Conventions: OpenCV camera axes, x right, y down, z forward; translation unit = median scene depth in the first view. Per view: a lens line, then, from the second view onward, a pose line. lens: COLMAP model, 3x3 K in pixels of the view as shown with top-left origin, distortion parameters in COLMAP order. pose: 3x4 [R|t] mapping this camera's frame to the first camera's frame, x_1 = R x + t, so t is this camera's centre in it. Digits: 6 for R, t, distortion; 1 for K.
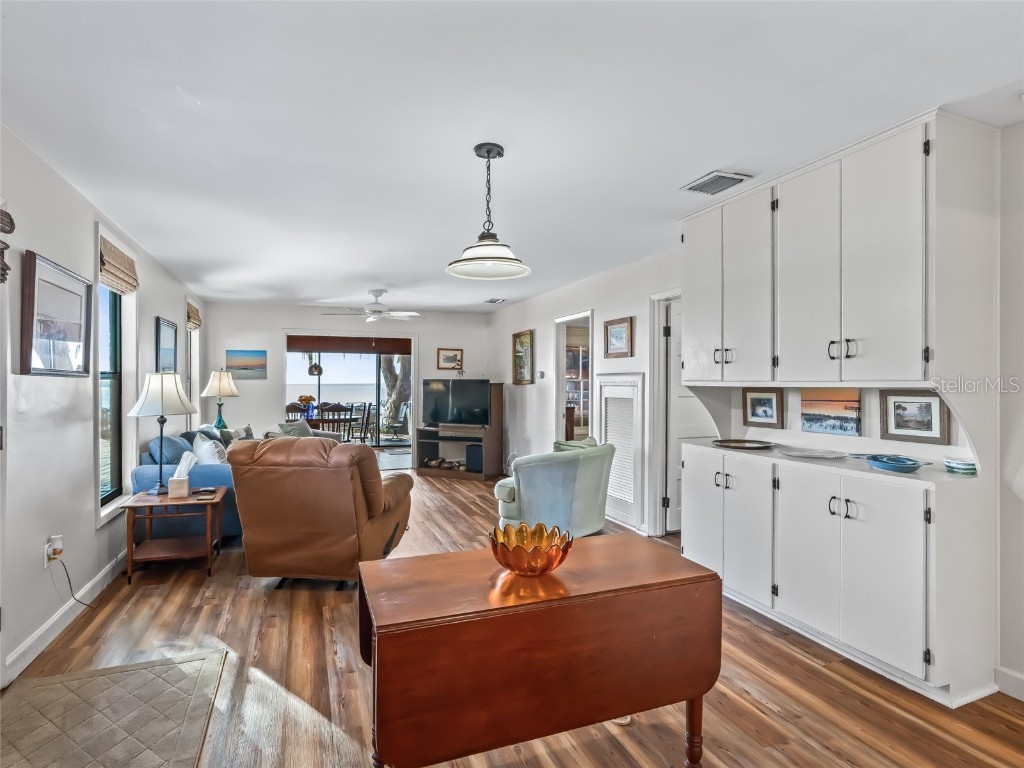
lens RADIAL K [[529.8, 0, 518.6], [0, 529.8, 383.6], [0, 0, 1]] dist [-0.025255, 0.007352]
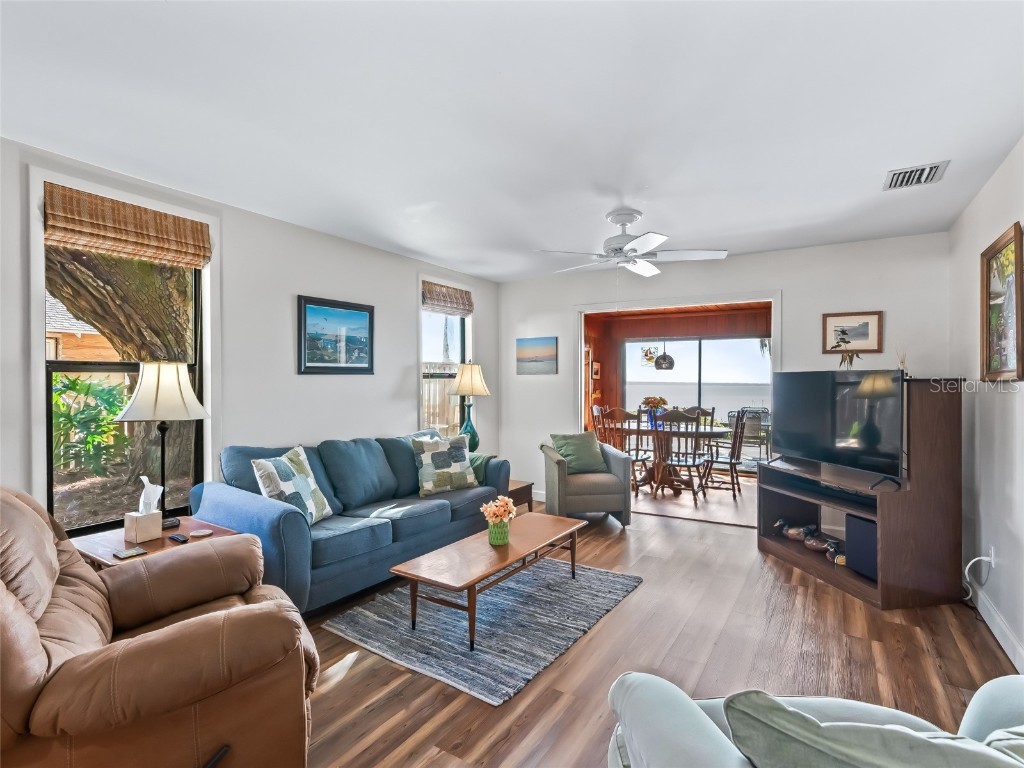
lens RADIAL K [[529.8, 0, 486.1], [0, 529.8, 380.1], [0, 0, 1]] dist [-0.025255, 0.007352]
pose [[0.577036, -0.000233, -0.816719, 0.081584], [-0.007322, 0.999958, -0.005458, 0.004700], [0.816686, 0.009130, 0.577010, 0.425441]]
